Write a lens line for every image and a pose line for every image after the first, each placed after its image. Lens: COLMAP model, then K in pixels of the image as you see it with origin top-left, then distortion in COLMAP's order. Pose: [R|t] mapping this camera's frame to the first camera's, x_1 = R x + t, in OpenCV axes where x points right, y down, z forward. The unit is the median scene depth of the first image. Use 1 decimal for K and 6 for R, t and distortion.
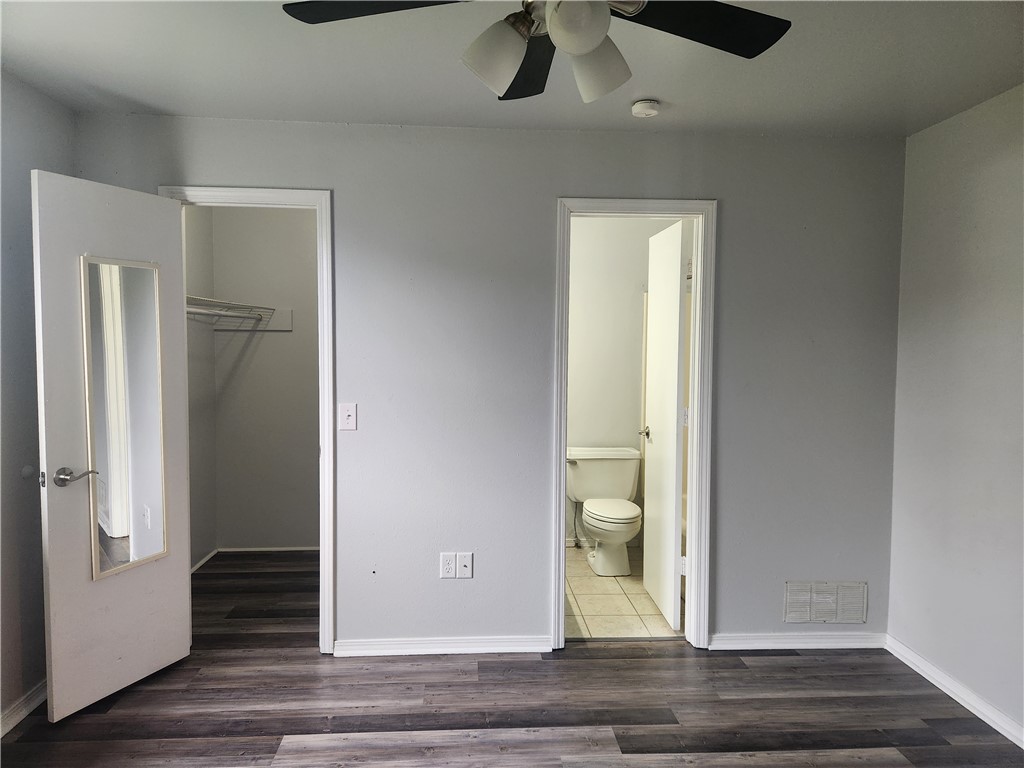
lens RADIAL K [[685.2, 0, 512.0], [0, 685.2, 384.0], [0, 0, 1]] dist [0.079567, -0.061250]
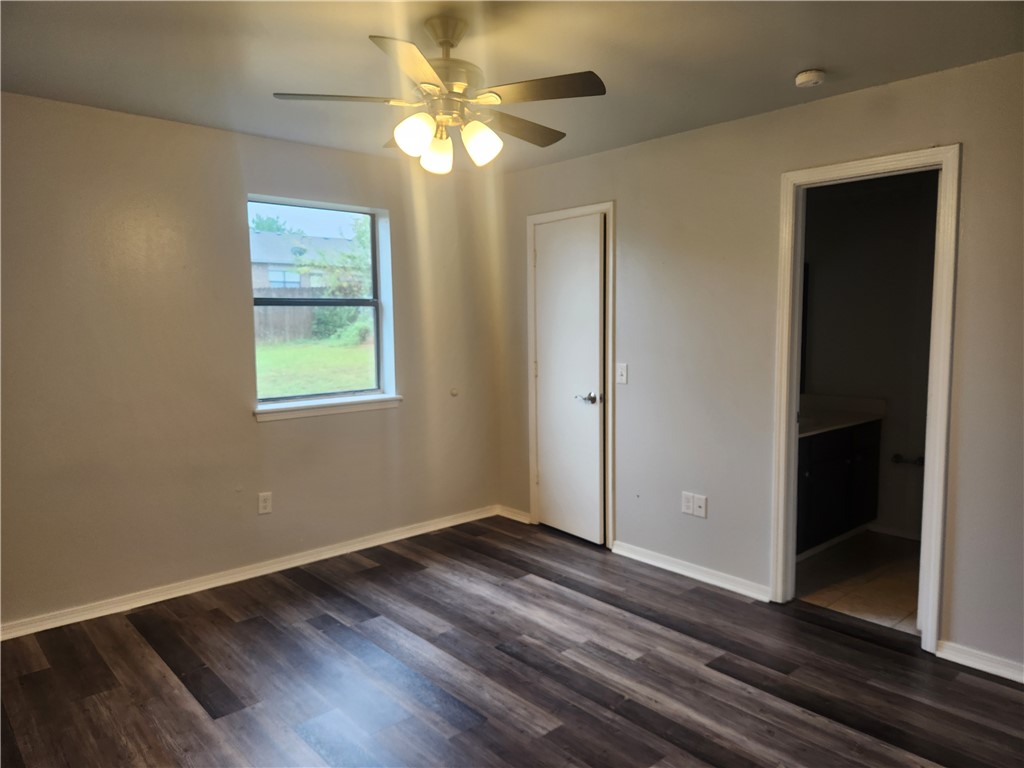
lens RADIAL K [[685.2, 0, 512.0], [0, 685.2, 384.0], [0, 0, 1]] dist [0.079567, -0.061250]
pose [[0.618993, 0.056693, -0.783347, 0.729245], [-0.031562, 0.998381, 0.047316, 0.010648], [0.784762, -0.004565, 0.619781, 0.020410]]
